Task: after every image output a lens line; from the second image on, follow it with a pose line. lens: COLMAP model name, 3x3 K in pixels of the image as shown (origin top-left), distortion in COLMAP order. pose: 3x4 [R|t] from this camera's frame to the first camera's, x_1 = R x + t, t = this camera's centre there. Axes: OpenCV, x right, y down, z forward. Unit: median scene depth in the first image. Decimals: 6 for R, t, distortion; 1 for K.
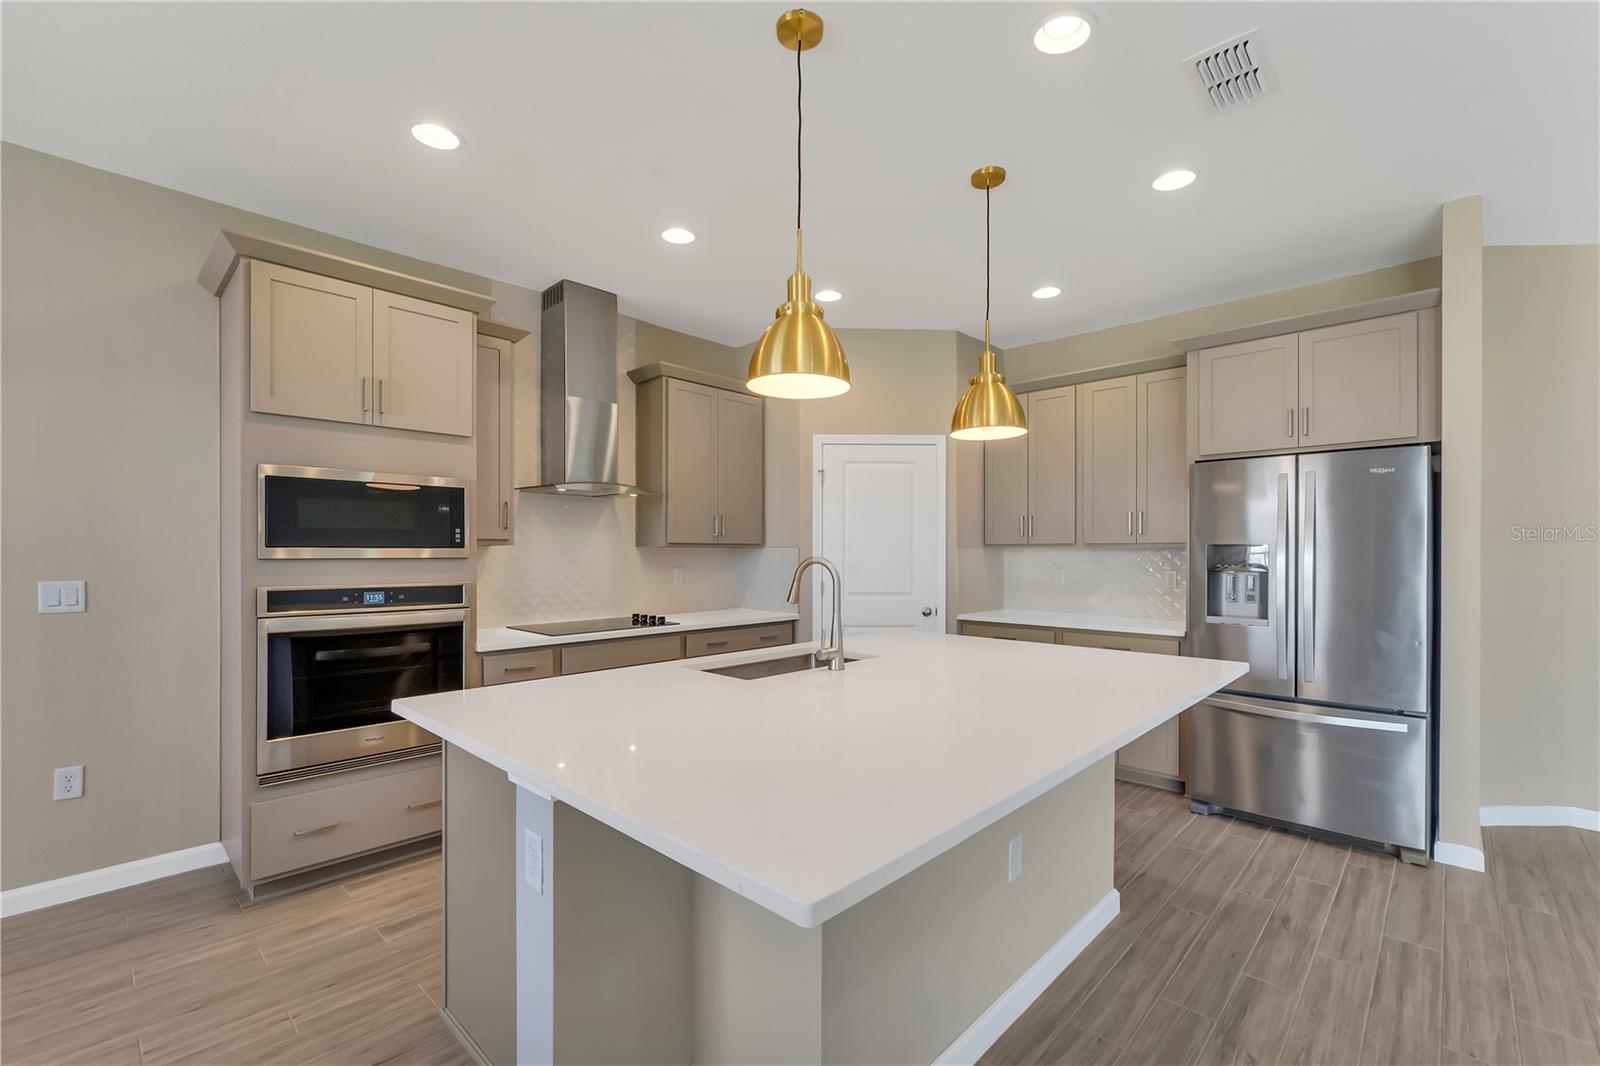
lens RADIAL K [[695.0, 0, 799.8], [0, 695.0, 552.2], [0, 0, 1]] dist [-0.000480, -0.000194]
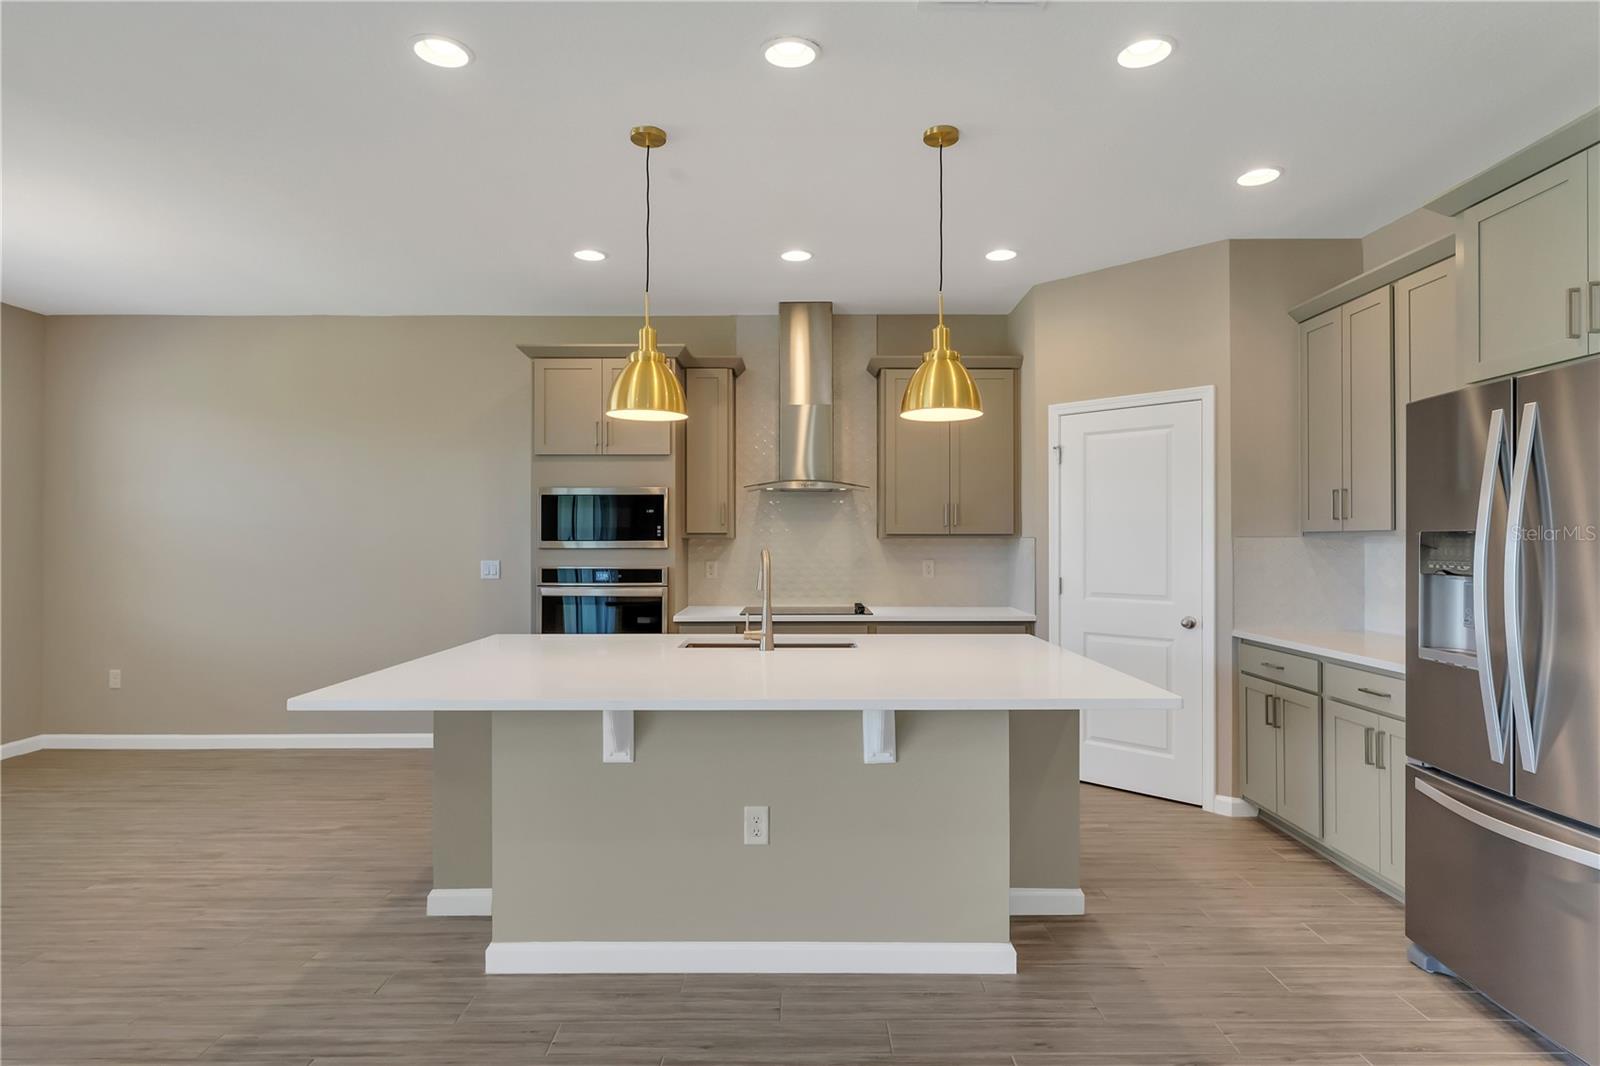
lens RADIAL K [[859.6, 0, 802.3], [0, 859.6, 534.9], [0, 0, 1]] dist [0.006584, -0.001233]
pose [[0.687066, -0.007392, -0.726558, 0.997441], [0.001413, 0.999960, -0.008837, -0.002096], [0.726594, 0.005046, 0.687049, 0.092662]]
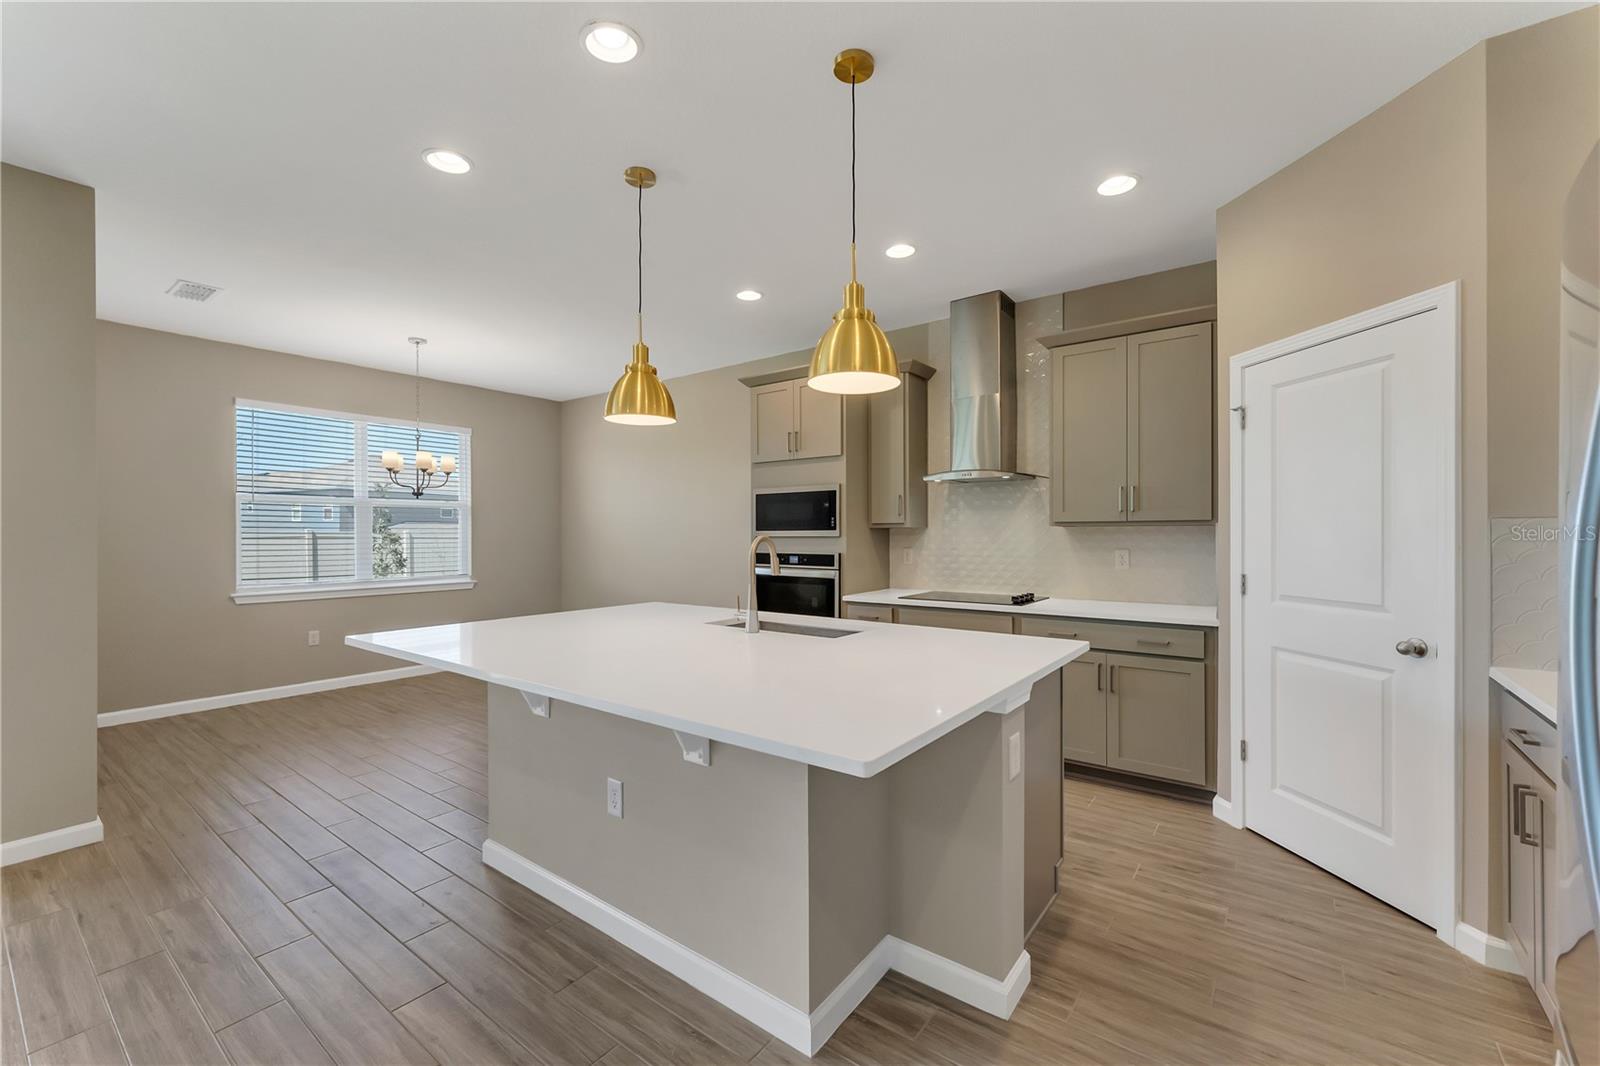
lens RADIAL K [[655.3, 0, 800.3], [0, 655.3, 534.5], [0, 0, 1]] dist [0.006595, 0.000058]
pose [[0.111248, -0.002031, -0.993791, 1.054537], [0.002616, 0.999995, -0.001751, 0.006984], [0.993789, -0.002405, 0.111253, 0.879863]]
